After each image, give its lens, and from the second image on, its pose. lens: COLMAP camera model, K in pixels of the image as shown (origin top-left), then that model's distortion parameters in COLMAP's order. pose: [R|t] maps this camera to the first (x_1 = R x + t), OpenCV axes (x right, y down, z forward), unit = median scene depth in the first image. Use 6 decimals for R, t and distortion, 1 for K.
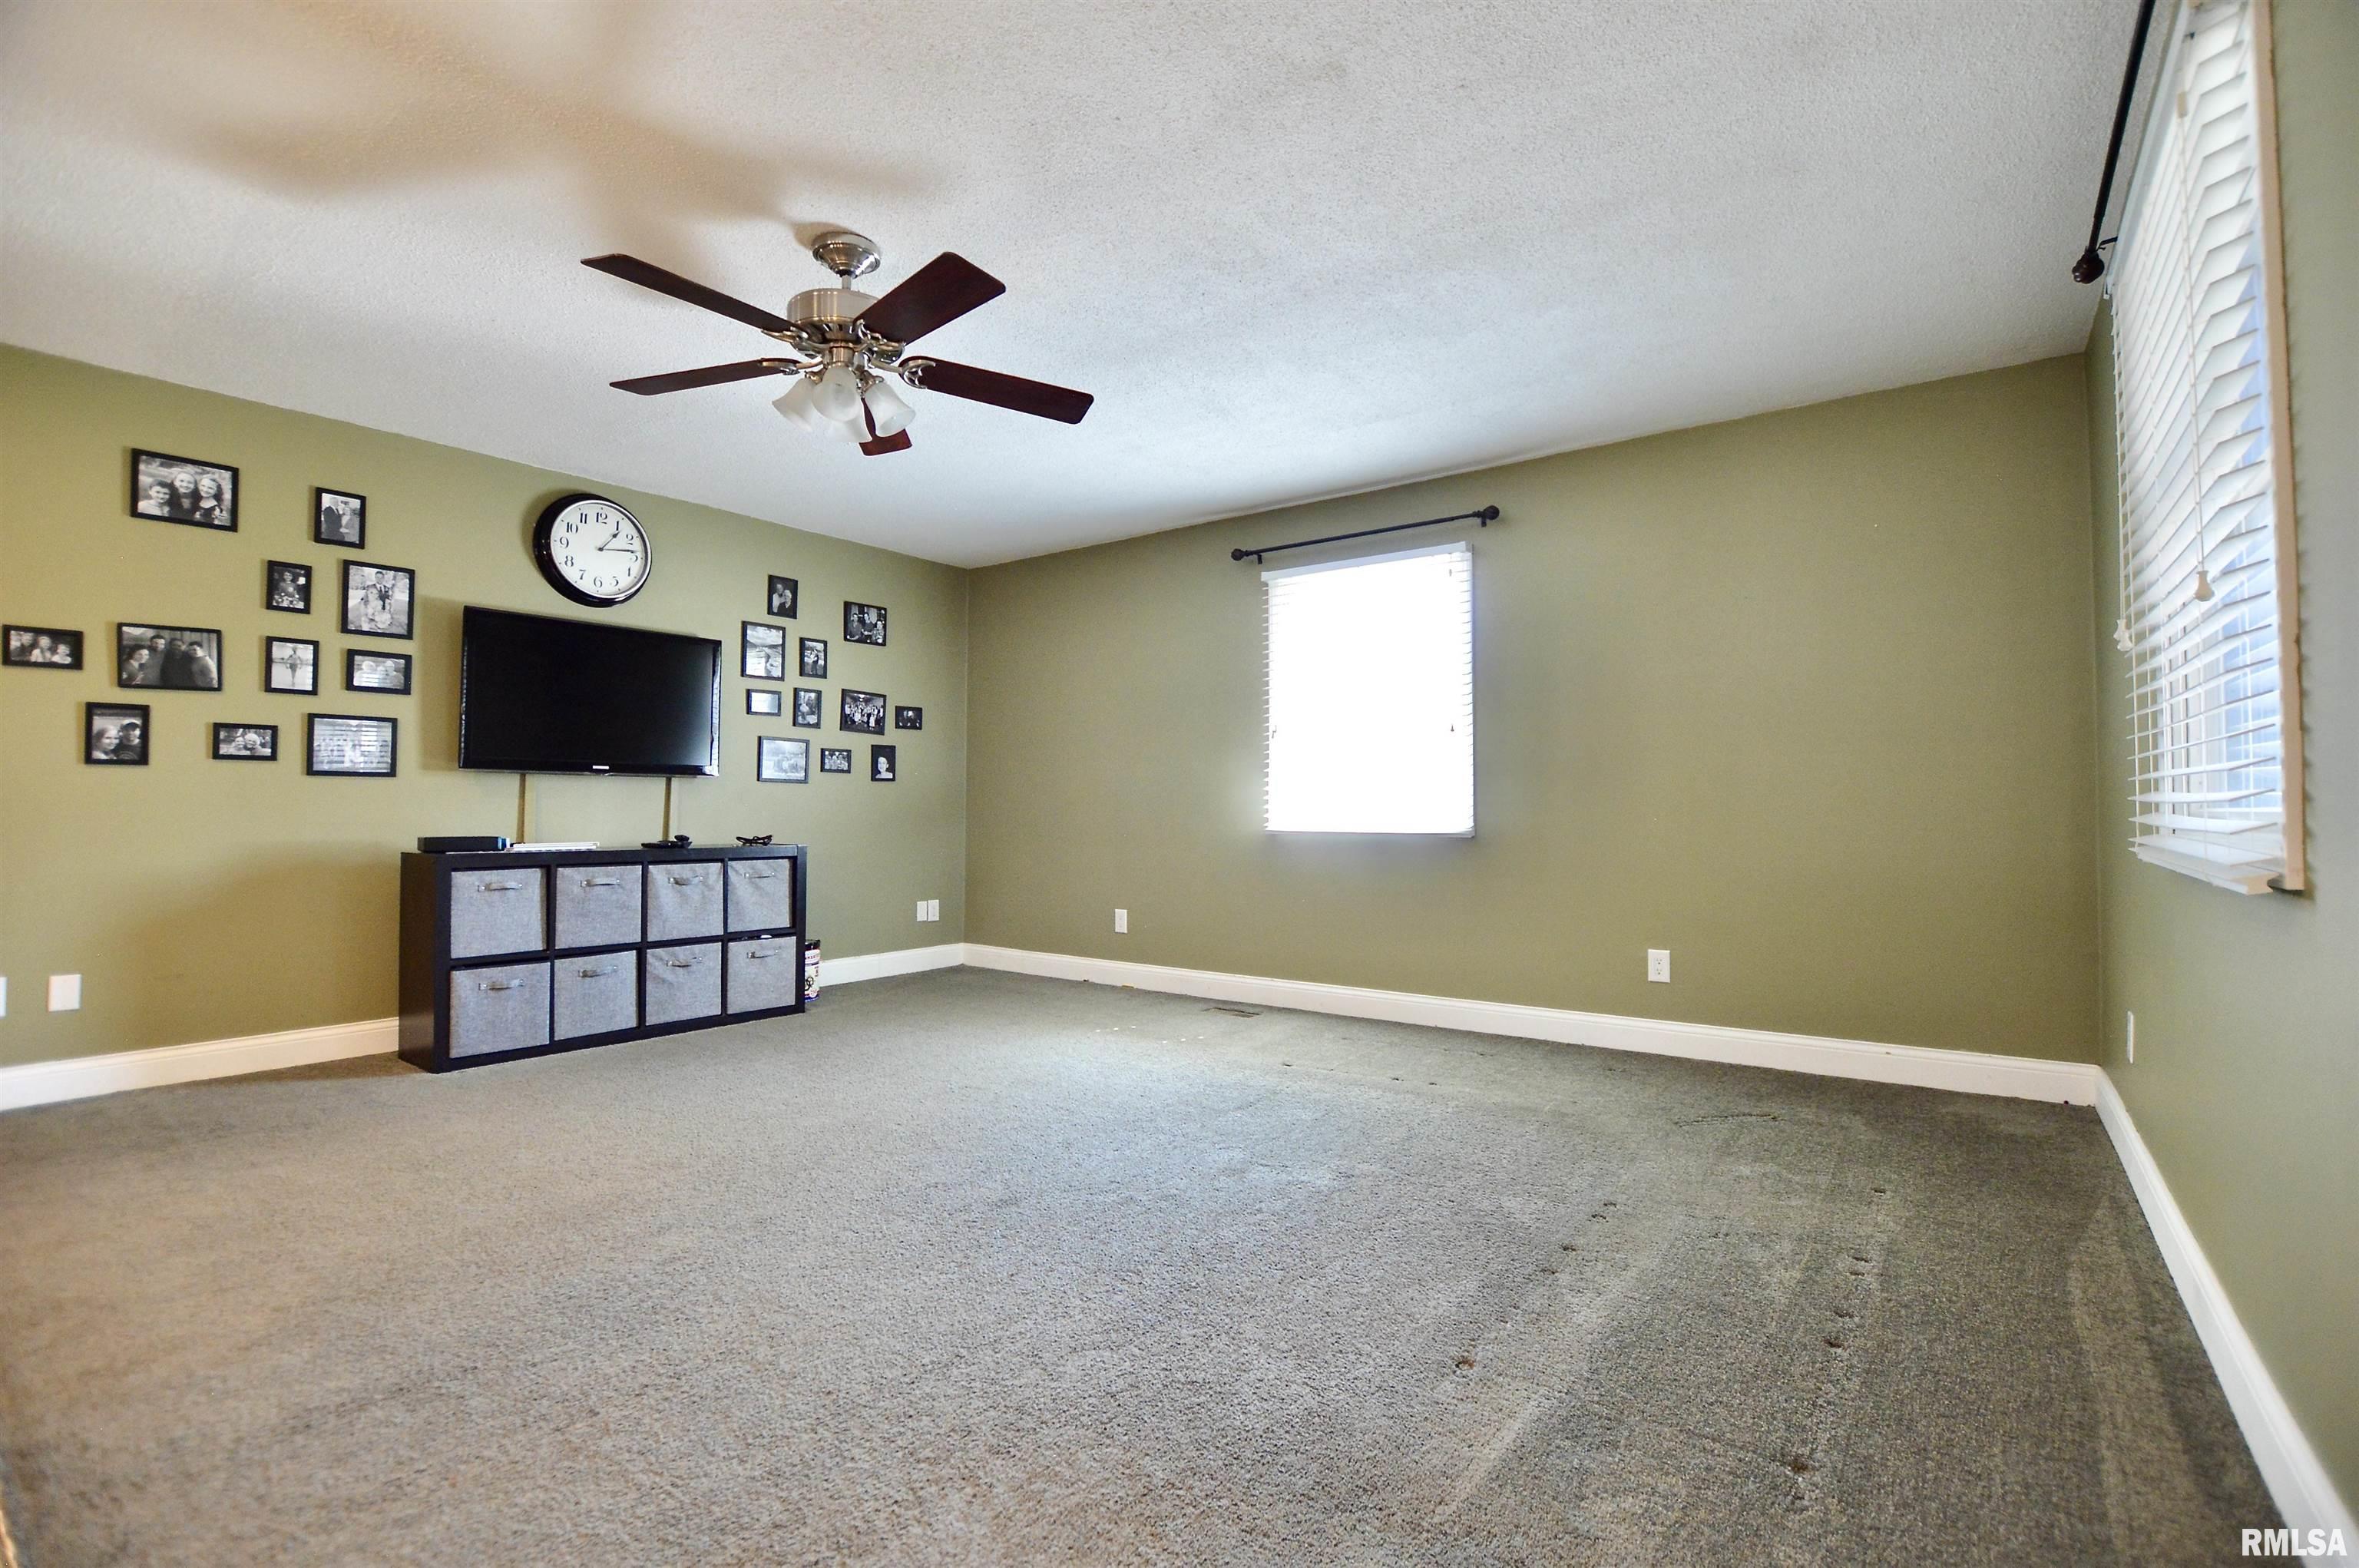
lens RADIAL K [[1053.2, 0, 1201.4], [0, 1053.2, 789.2], [0, 0, 1]] dist [-0.030355, 0.004739]
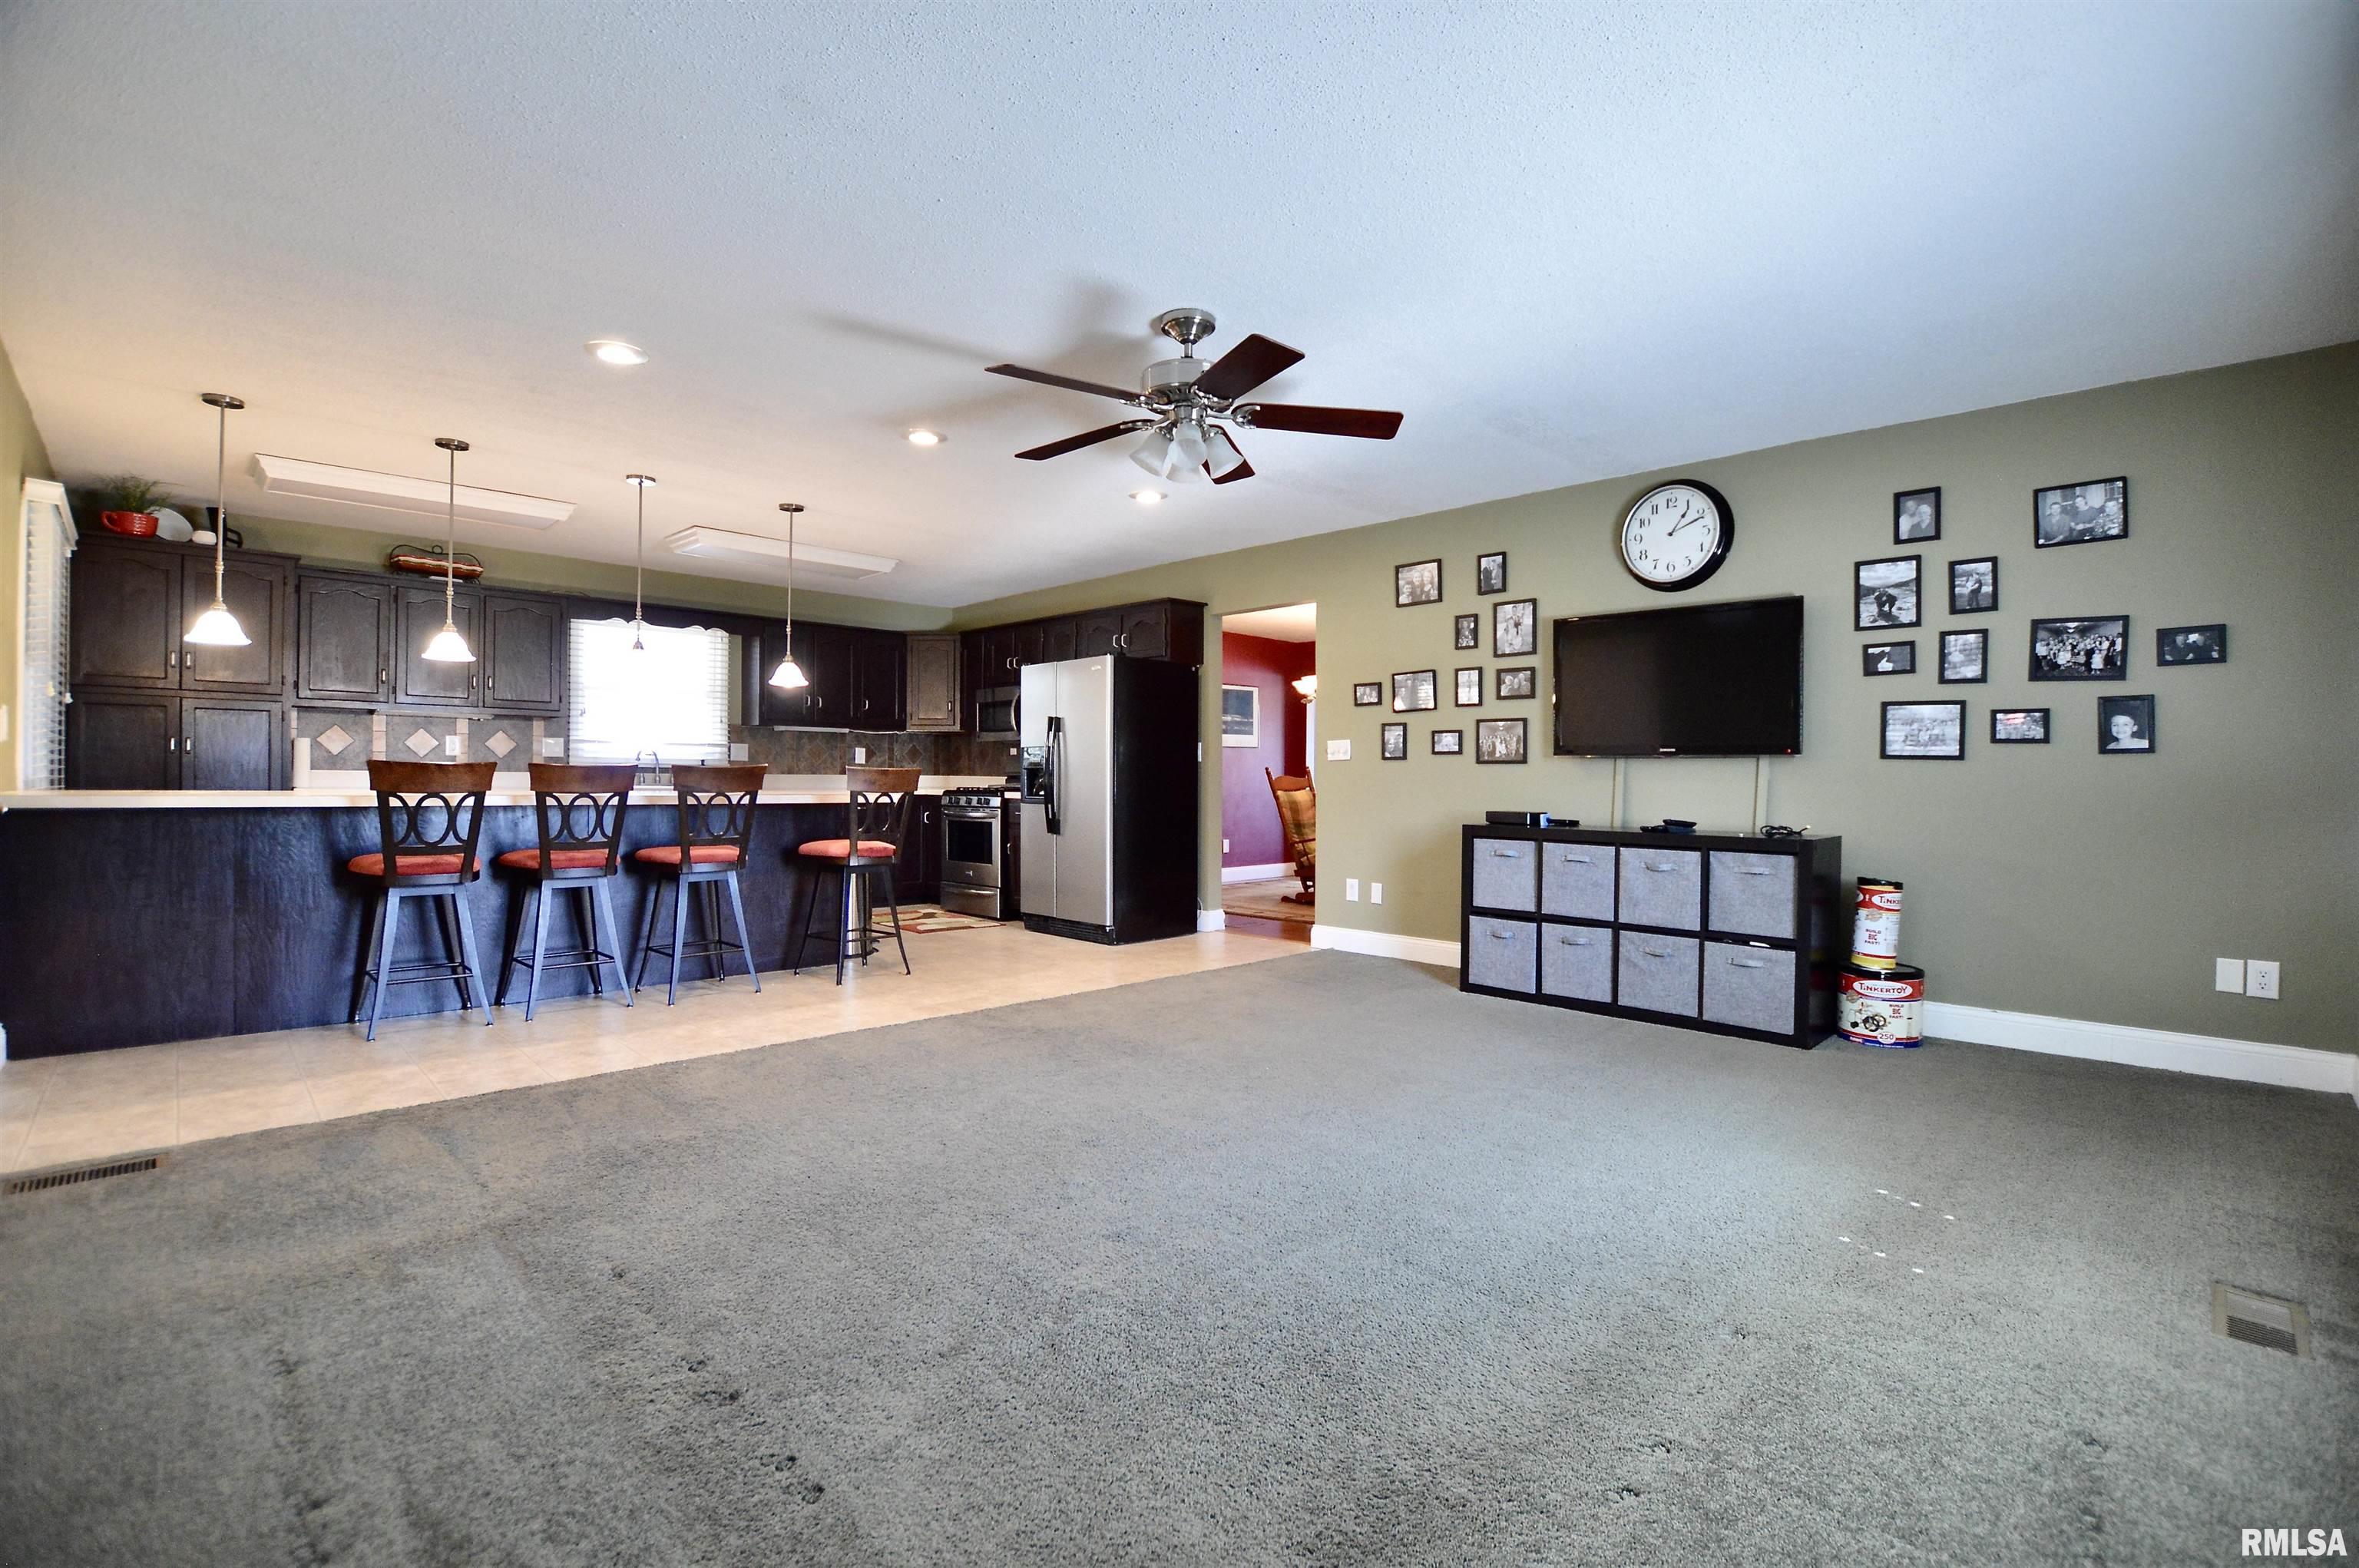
lens RADIAL K [[1053.2, 0, 1195.2], [0, 1053.2, 783.2], [0, 0, 1]] dist [-0.030355, 0.004739]
pose [[-0.141573, 0.007762, -0.989897, 0.477495], [0.012717, 0.999901, 0.006022, -0.000534], [0.989846, -0.011736, -0.141657, 0.660561]]
